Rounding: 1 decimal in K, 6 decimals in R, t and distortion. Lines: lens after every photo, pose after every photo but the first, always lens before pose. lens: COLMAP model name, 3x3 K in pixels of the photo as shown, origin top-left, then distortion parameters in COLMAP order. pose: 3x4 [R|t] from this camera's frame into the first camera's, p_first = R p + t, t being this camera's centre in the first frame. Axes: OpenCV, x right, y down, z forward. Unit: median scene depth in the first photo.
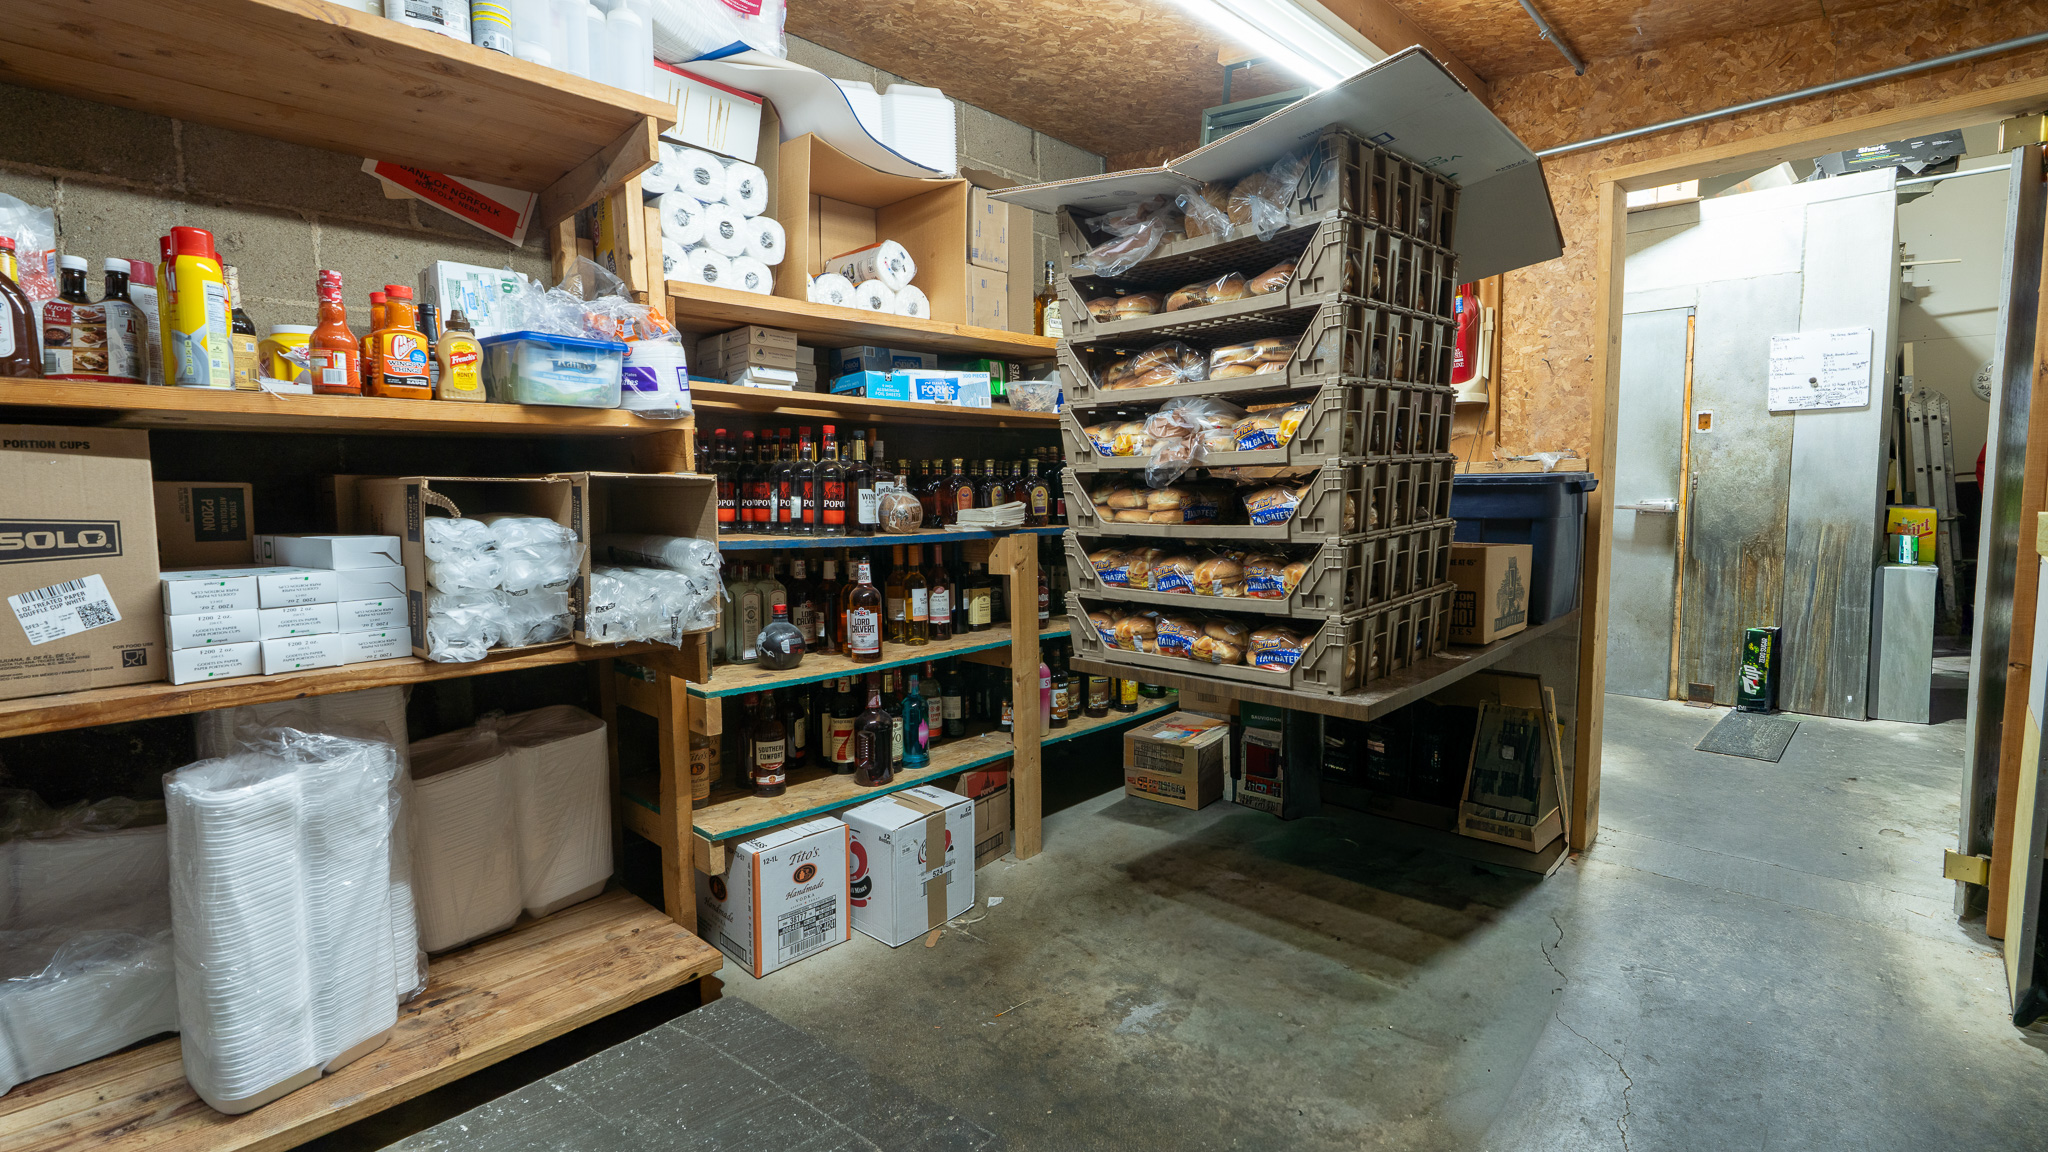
lens RADIAL K [[935.7, 0, 1021.7], [0, 935.7, 575.2], [0, 0, 1]] dist [-0.000599, 0.000858]
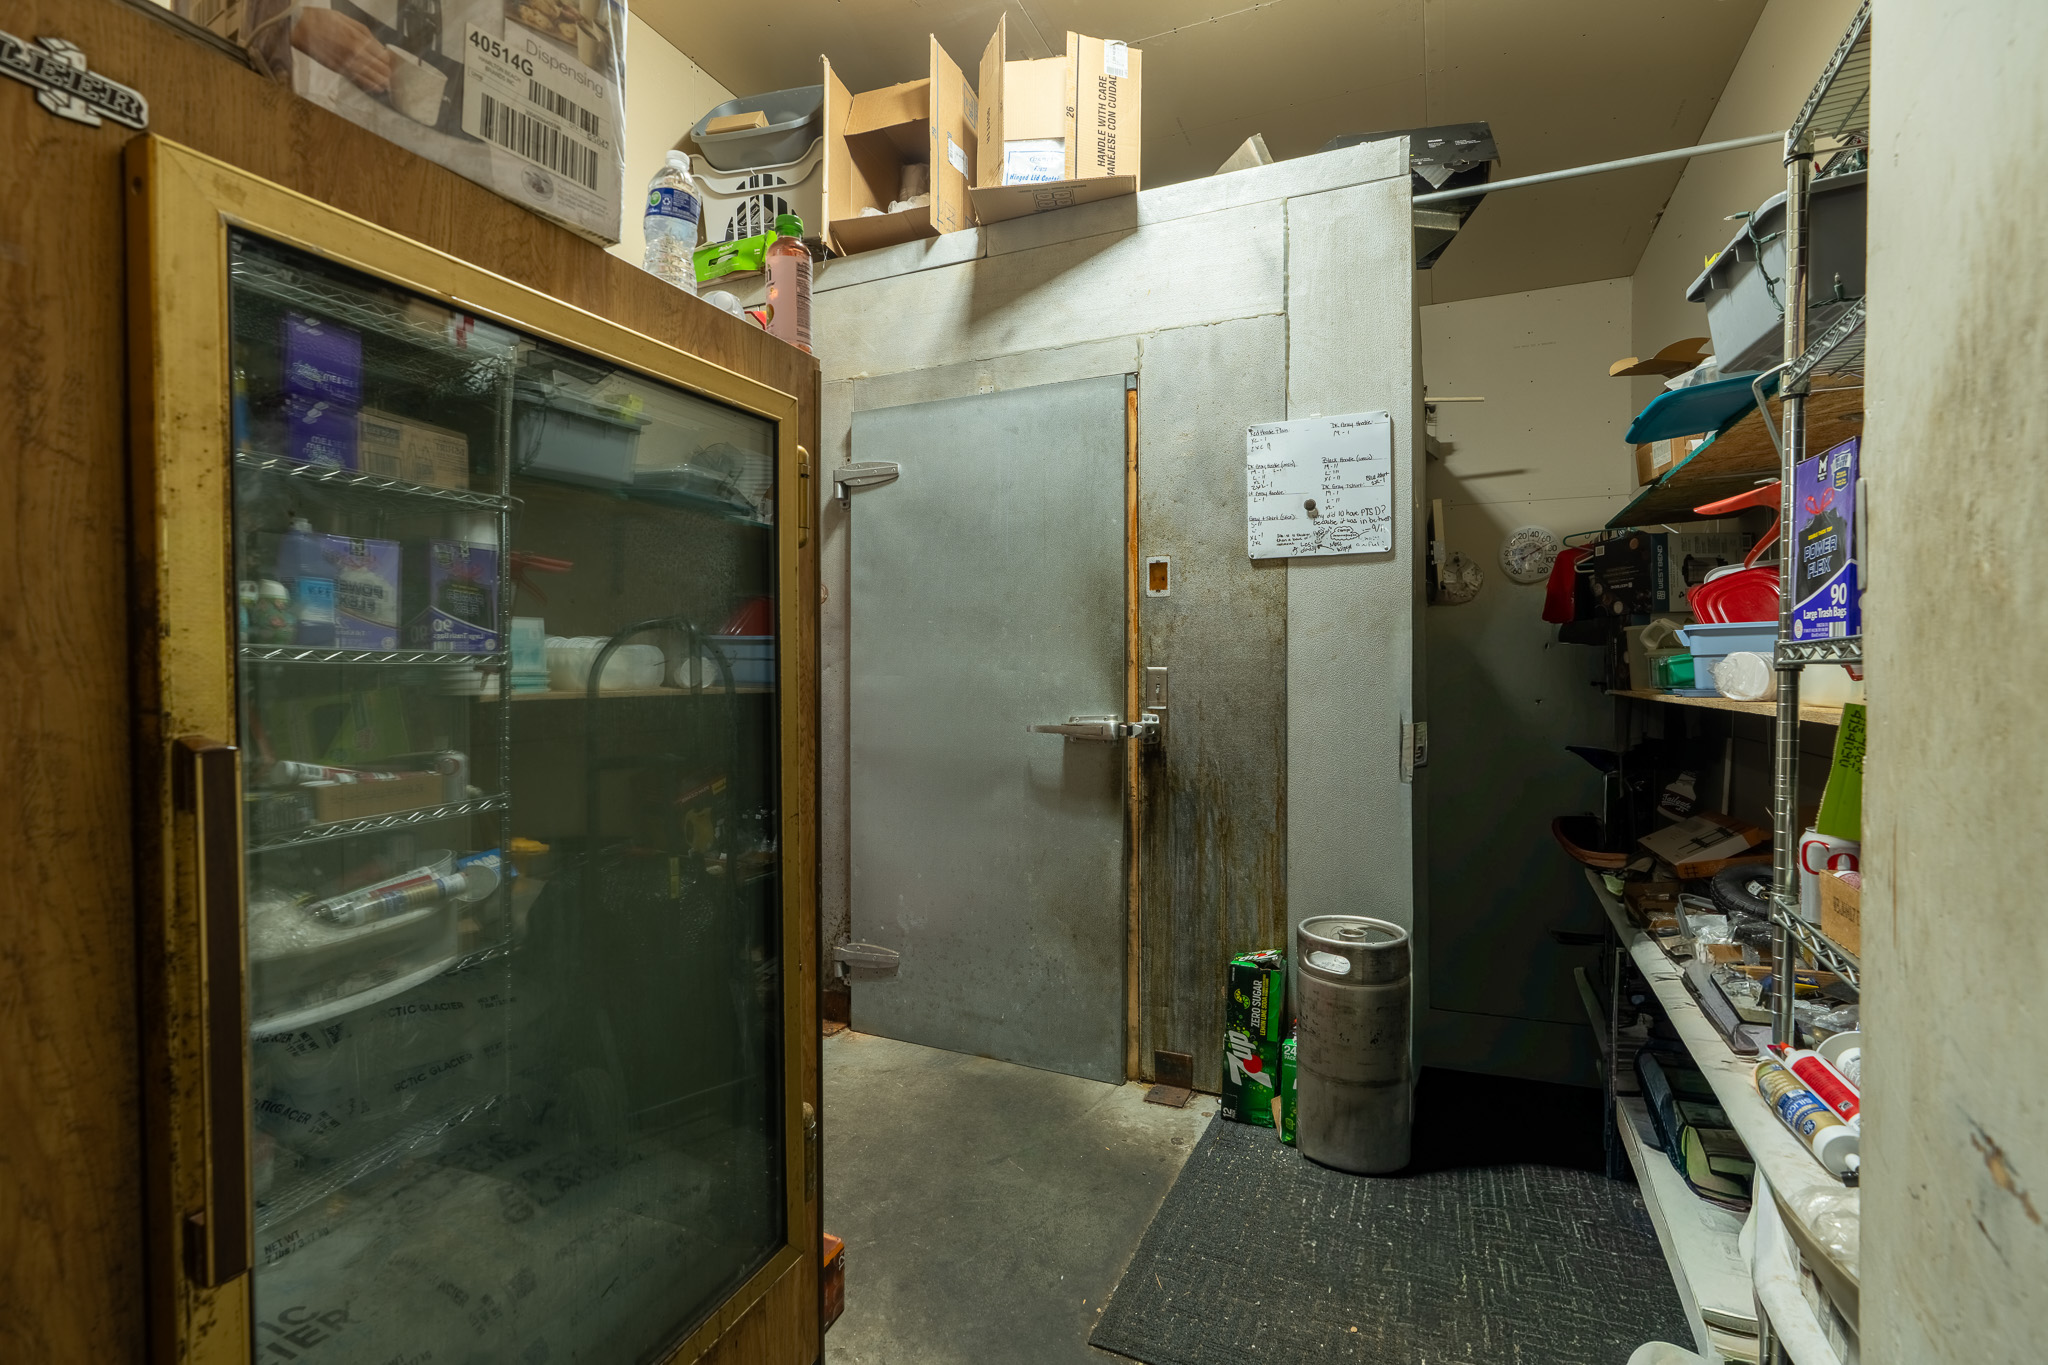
lens RADIAL K [[925.8, 0, 1023.4], [0, 925.8, 679.0], [0, 0, 1]] dist [-0.010484, 0.002541]
pose [[0.944022, 0.003976, 0.329857, 0.470768], [0.021024, 0.997169, -0.072190, -0.065049], [-0.329211, 0.075084, 0.941267, 0.511158]]
